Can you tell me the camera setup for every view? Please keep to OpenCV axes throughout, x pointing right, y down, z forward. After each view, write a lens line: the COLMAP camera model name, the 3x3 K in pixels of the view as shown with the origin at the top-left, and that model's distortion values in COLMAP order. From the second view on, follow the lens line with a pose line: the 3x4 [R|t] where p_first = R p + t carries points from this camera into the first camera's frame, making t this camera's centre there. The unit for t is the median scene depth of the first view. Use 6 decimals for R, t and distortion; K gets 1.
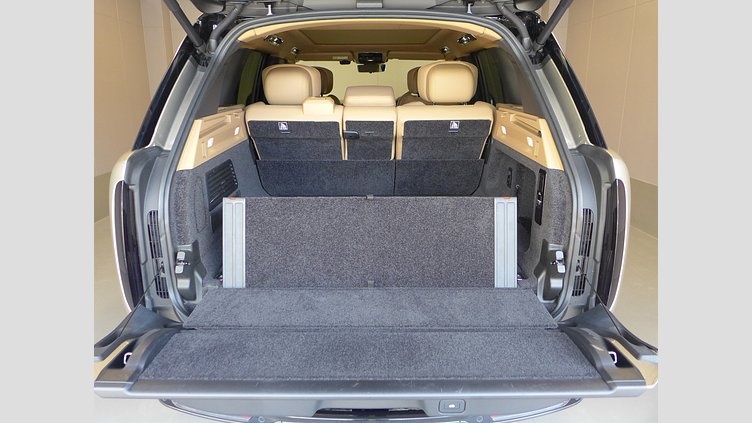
lens RADIAL K [[514.8, 0, 374.4], [0, 514.8, 213.9], [0, 0, 1]] dist [-0.056657, -0.002959]
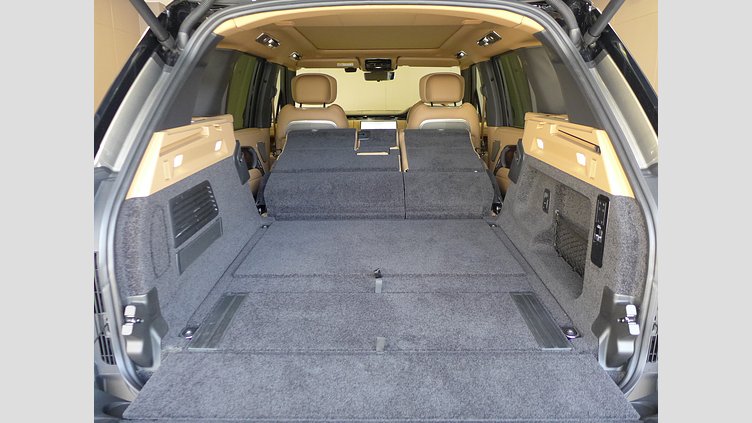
lens RADIAL K [[514.8, 0, 376.6], [0, 514.8, 212.5], [0, 0, 1]] dist [-0.056657, -0.002959]
pose [[0.999949, -0.001319, -0.009981, -0.004485], [0.001060, 0.999663, -0.025929, -0.042015], [0.010012, 0.025917, 0.999614, 0.231175]]
